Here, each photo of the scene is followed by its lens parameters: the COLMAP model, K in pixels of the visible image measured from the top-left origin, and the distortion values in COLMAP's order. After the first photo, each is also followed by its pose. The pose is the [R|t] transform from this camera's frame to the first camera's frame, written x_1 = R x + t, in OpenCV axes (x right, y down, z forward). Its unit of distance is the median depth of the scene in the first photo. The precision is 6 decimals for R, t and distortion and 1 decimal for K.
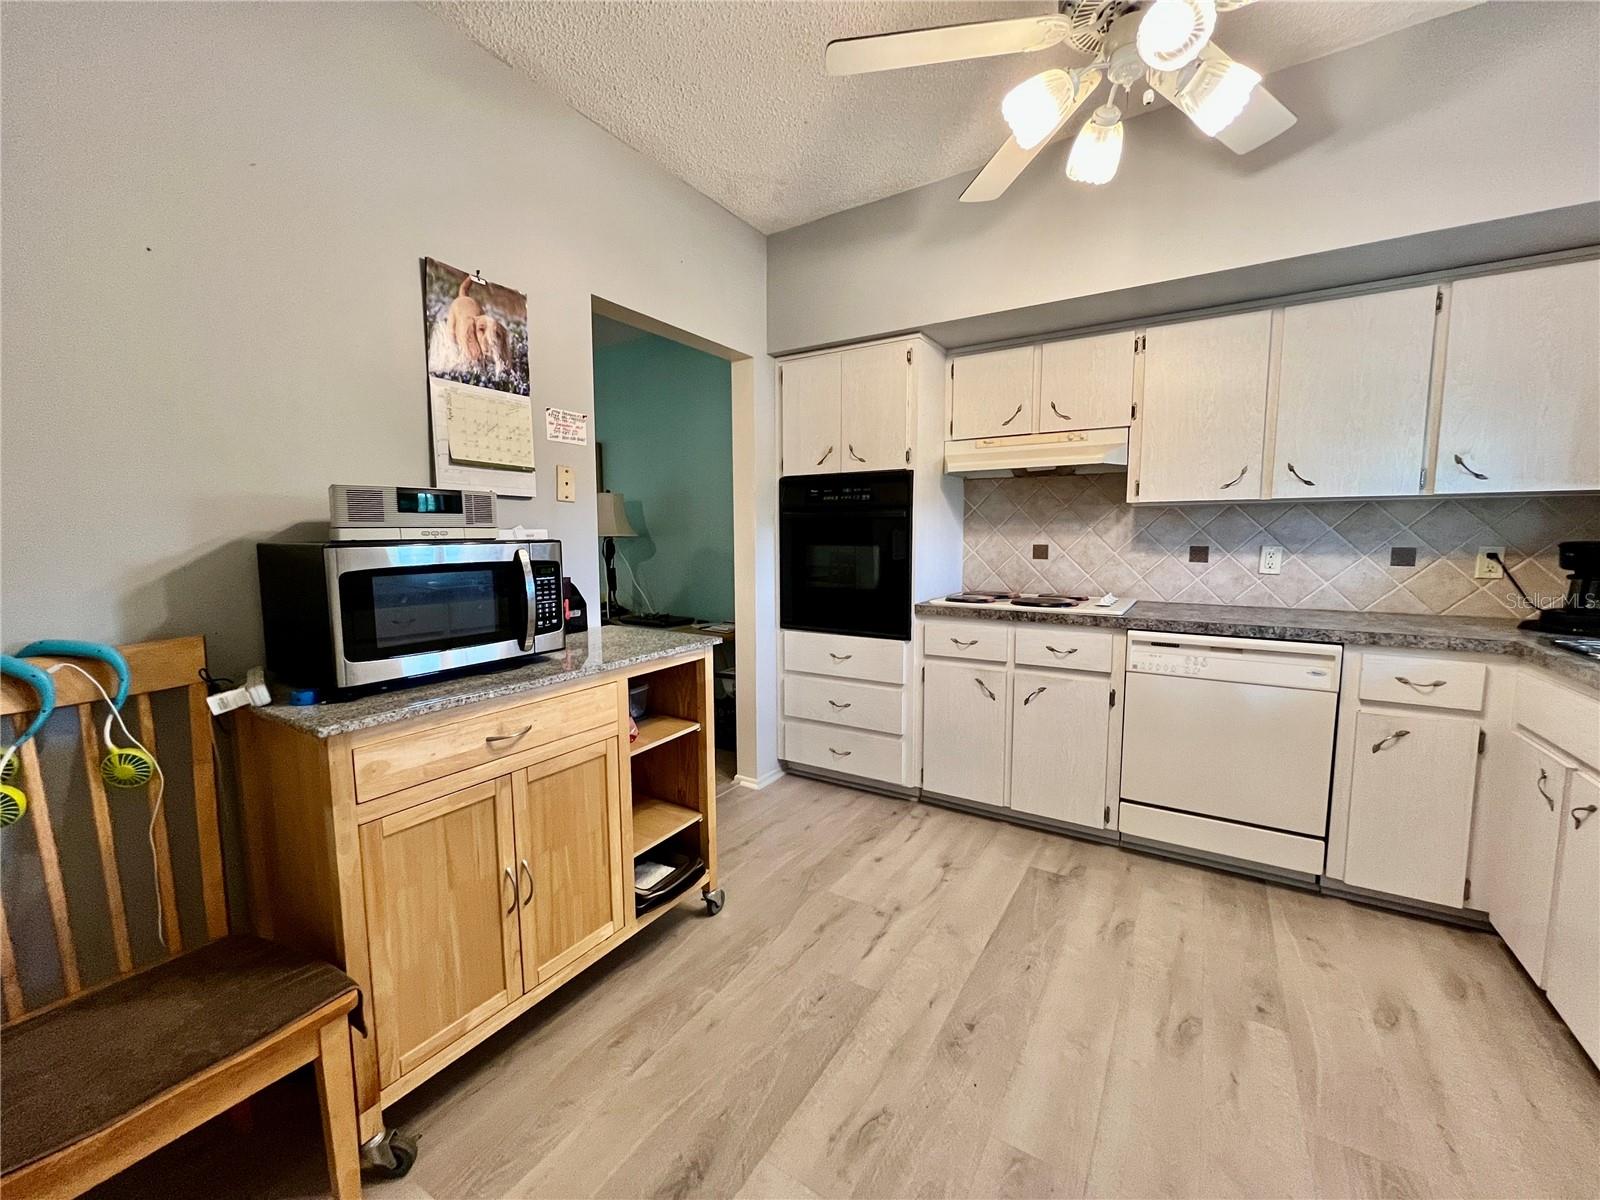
lens RADIAL K [[646.7, 0, 797.4], [0, 646.7, 597.7], [0, 0, 1]] dist [-0.001467, -0.001220]
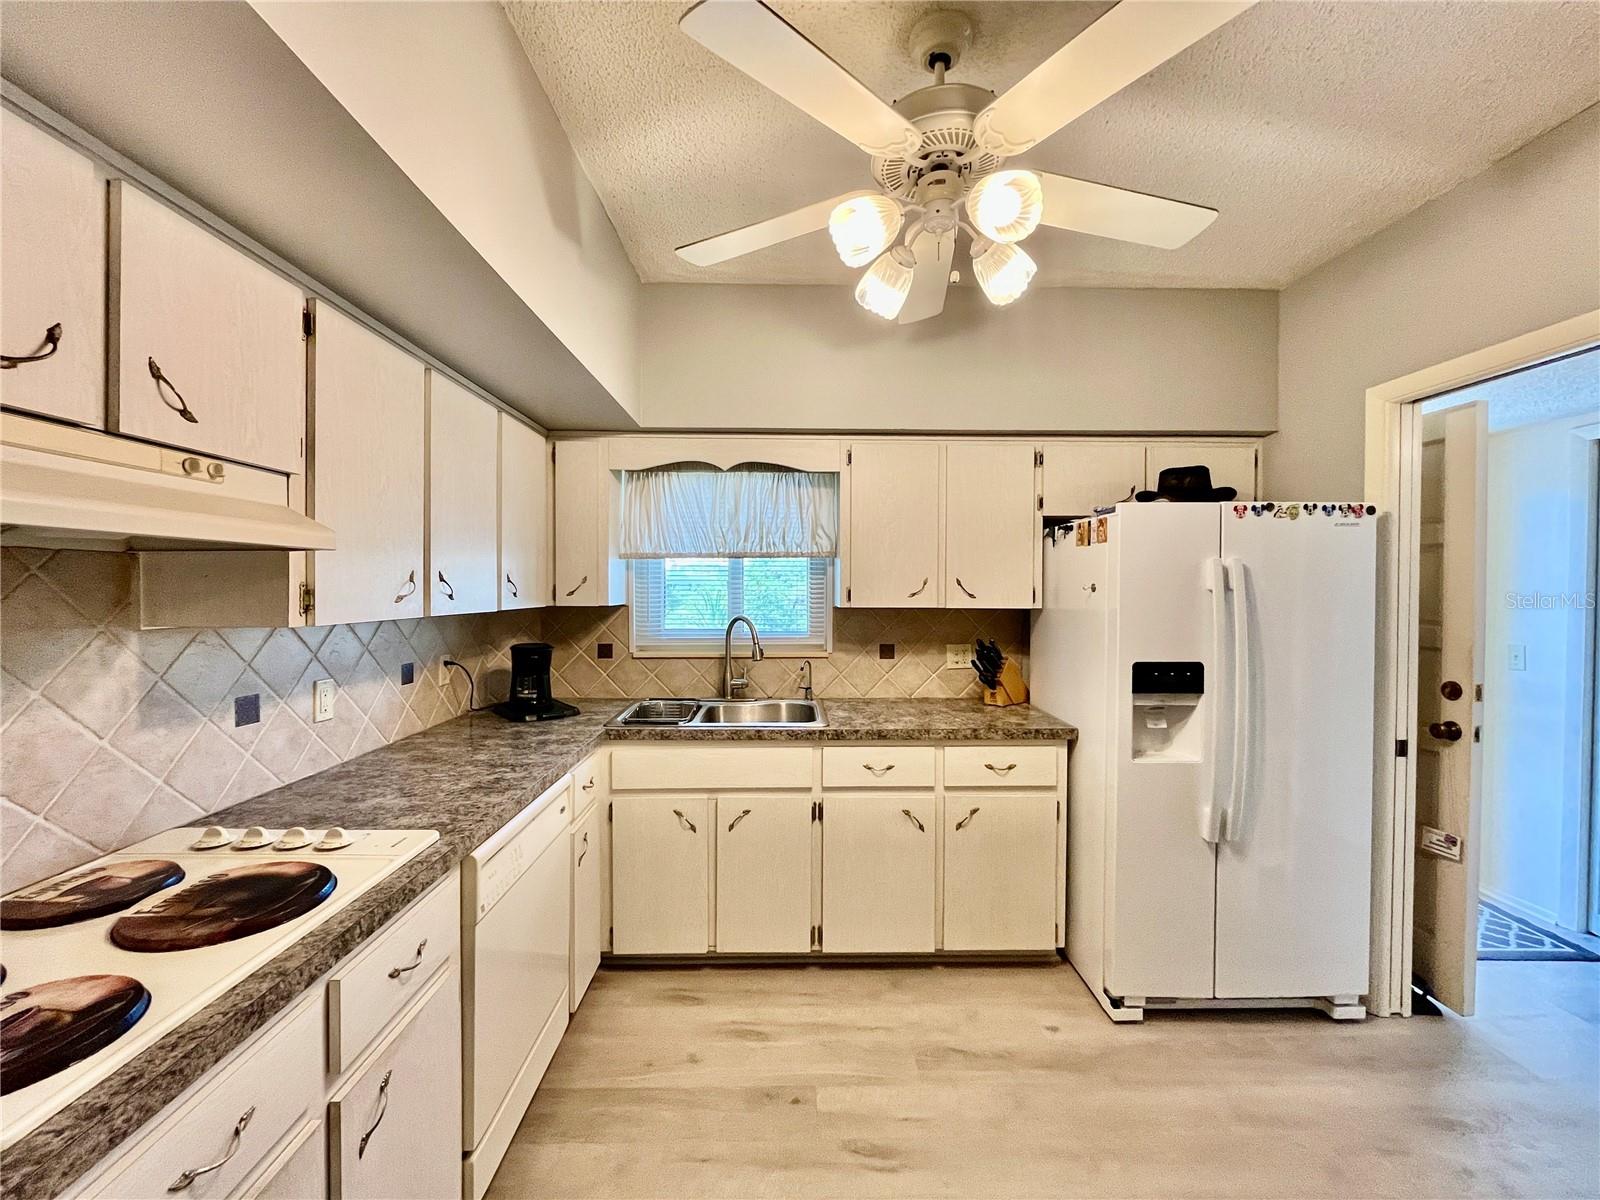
lens RADIAL K [[646.7, 0, 797.4], [0, 646.7, 597.7], [0, 0, 1]] dist [-0.001467, -0.001220]
pose [[-0.549844, -0.012463, 0.835175, -0.141082], [0.079926, 0.994515, 0.067461, -0.219209], [-0.831435, 0.103845, -0.545832, 1.204878]]
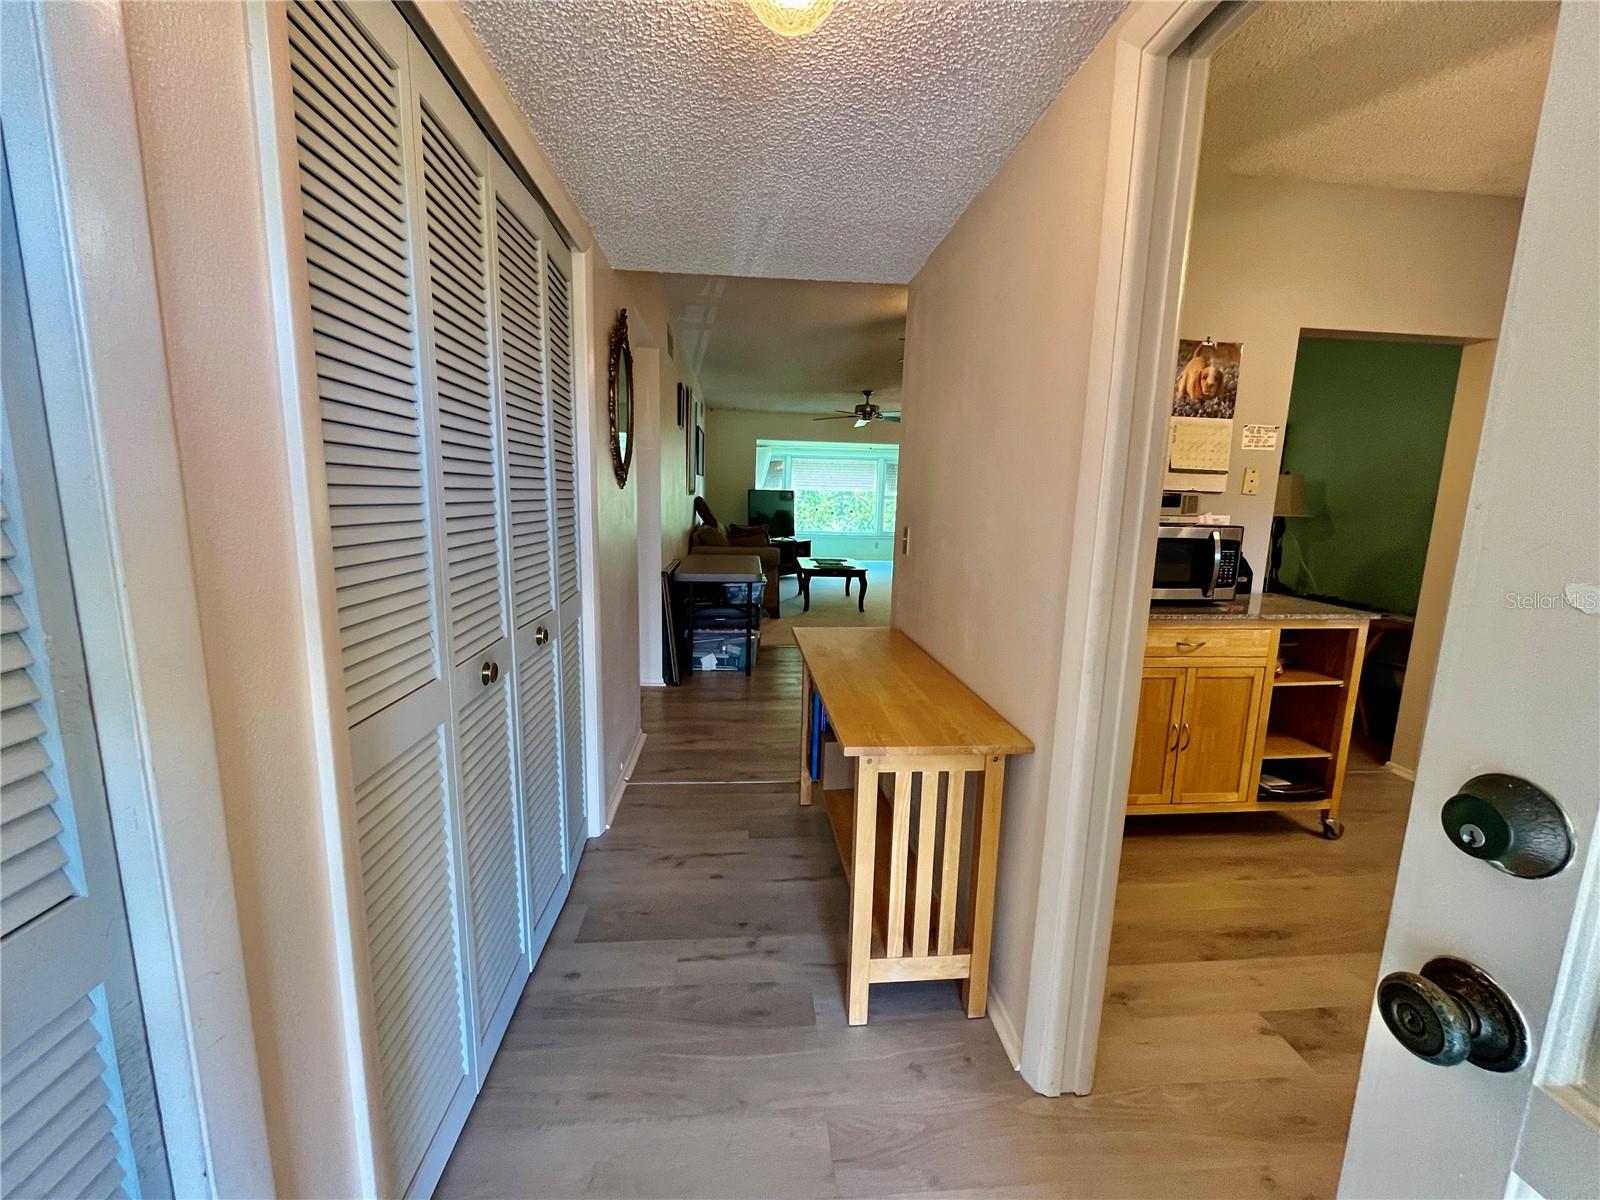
lens RADIAL K [[646.7, 0, 797.4], [0, 646.7, 597.7], [0, 0, 1]] dist [-0.001467, -0.001220]
pose [[0.607566, 0.145129, -0.780897, 0.146014], [-0.104087, 0.989234, 0.102865, 0.020014], [0.787419, 0.018784, 0.616131, -0.548112]]
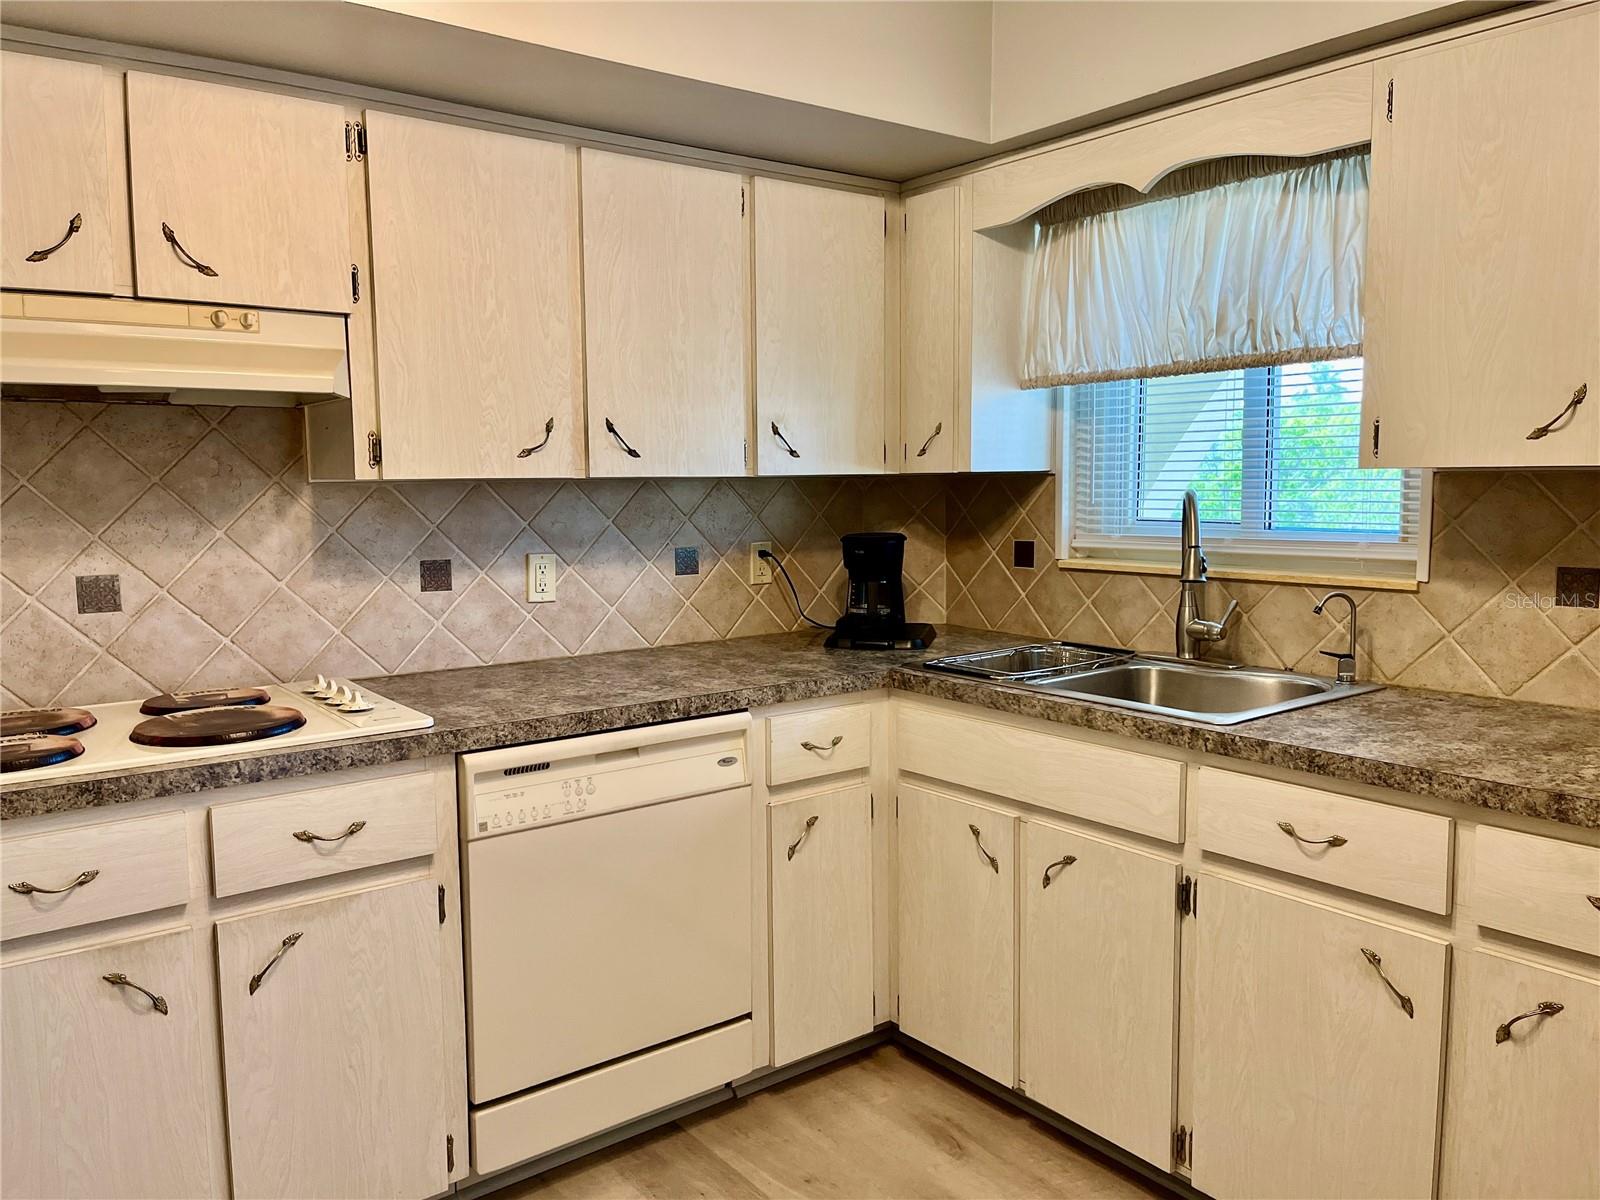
lens RADIAL K [[1208.7, 0, 800.0], [0, 1208.7, 600.0], [0, 0, 1]] dist [0.053694, -0.064738]
pose [[0.347257, -0.097357, 0.932703, -0.256179], [0.100657, 0.992720, 0.066146, -0.111115], [-0.932352, 0.070913, 0.354528, 0.511140]]
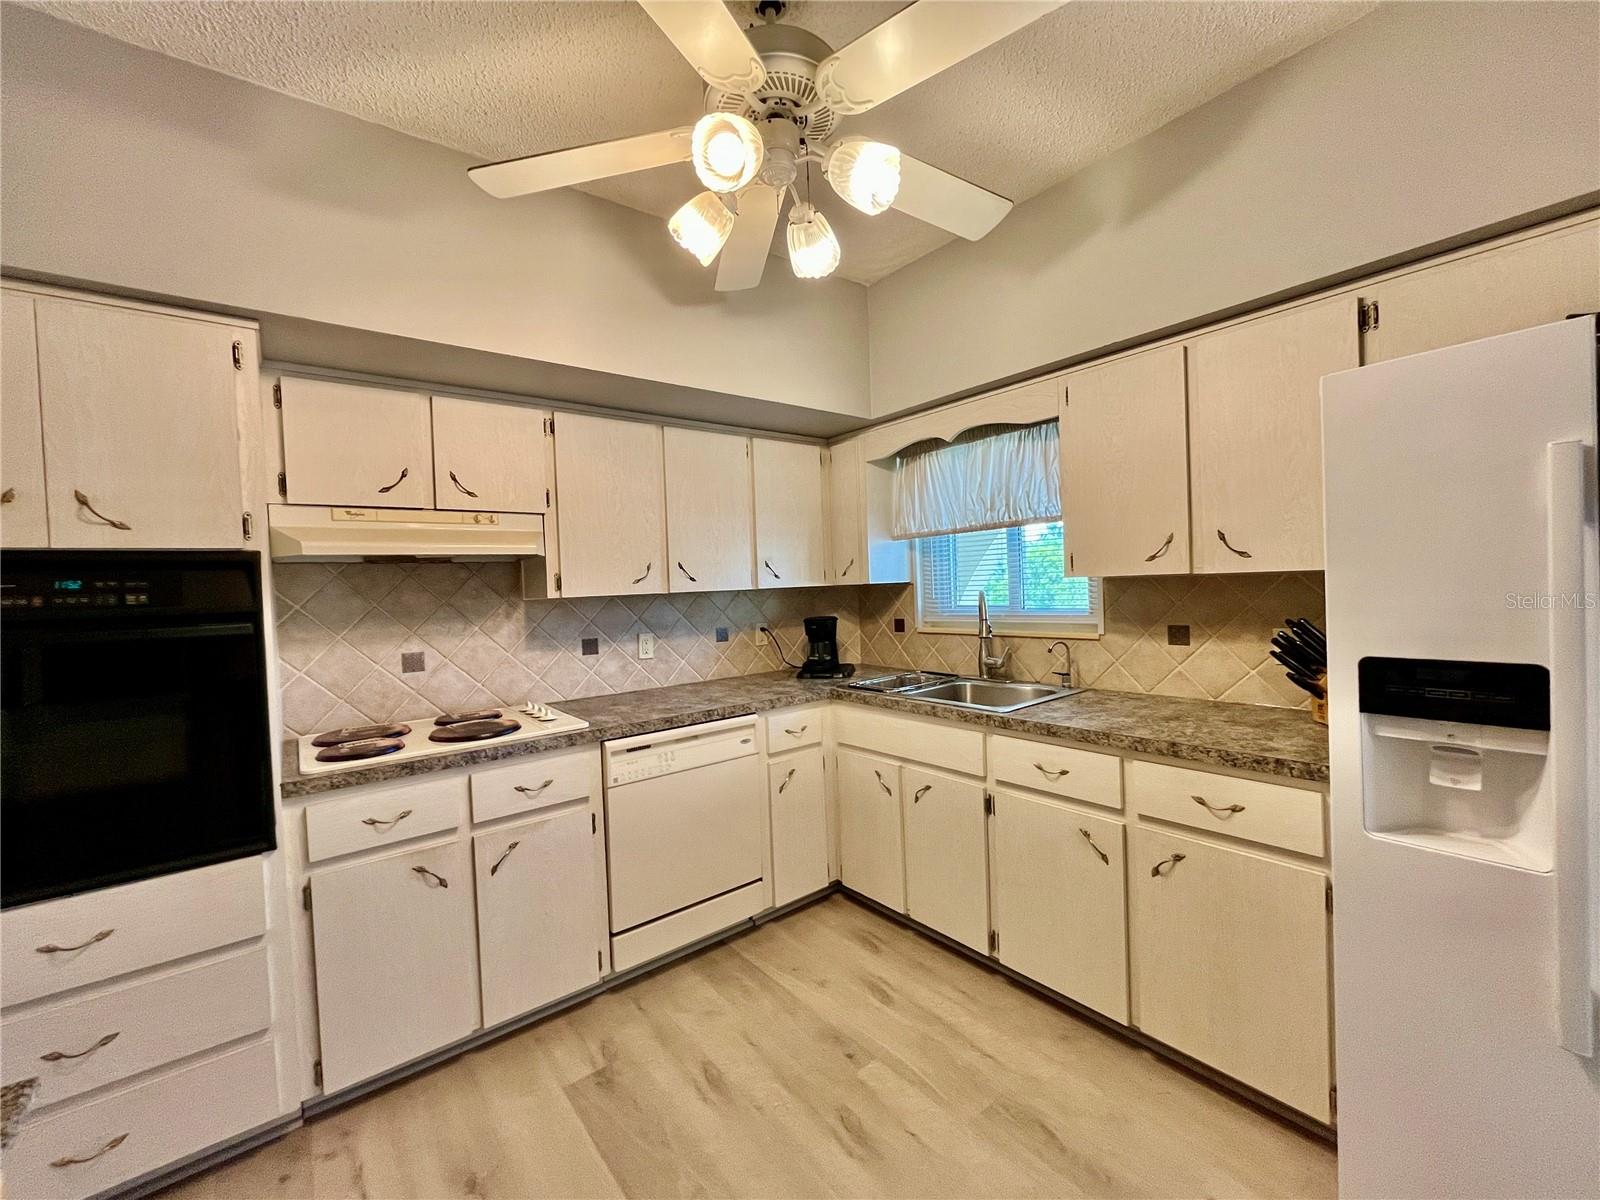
lens RADIAL K [[646.7, 0, 797.4], [0, 646.7, 597.7], [0, 0, 1]] dist [-0.001467, -0.001220]
pose [[0.328497, -0.028965, 0.944061, -0.276151], [0.130150, 0.991383, -0.014870, -0.114763], [-0.935495, 0.127755, 0.329436, 0.493119]]
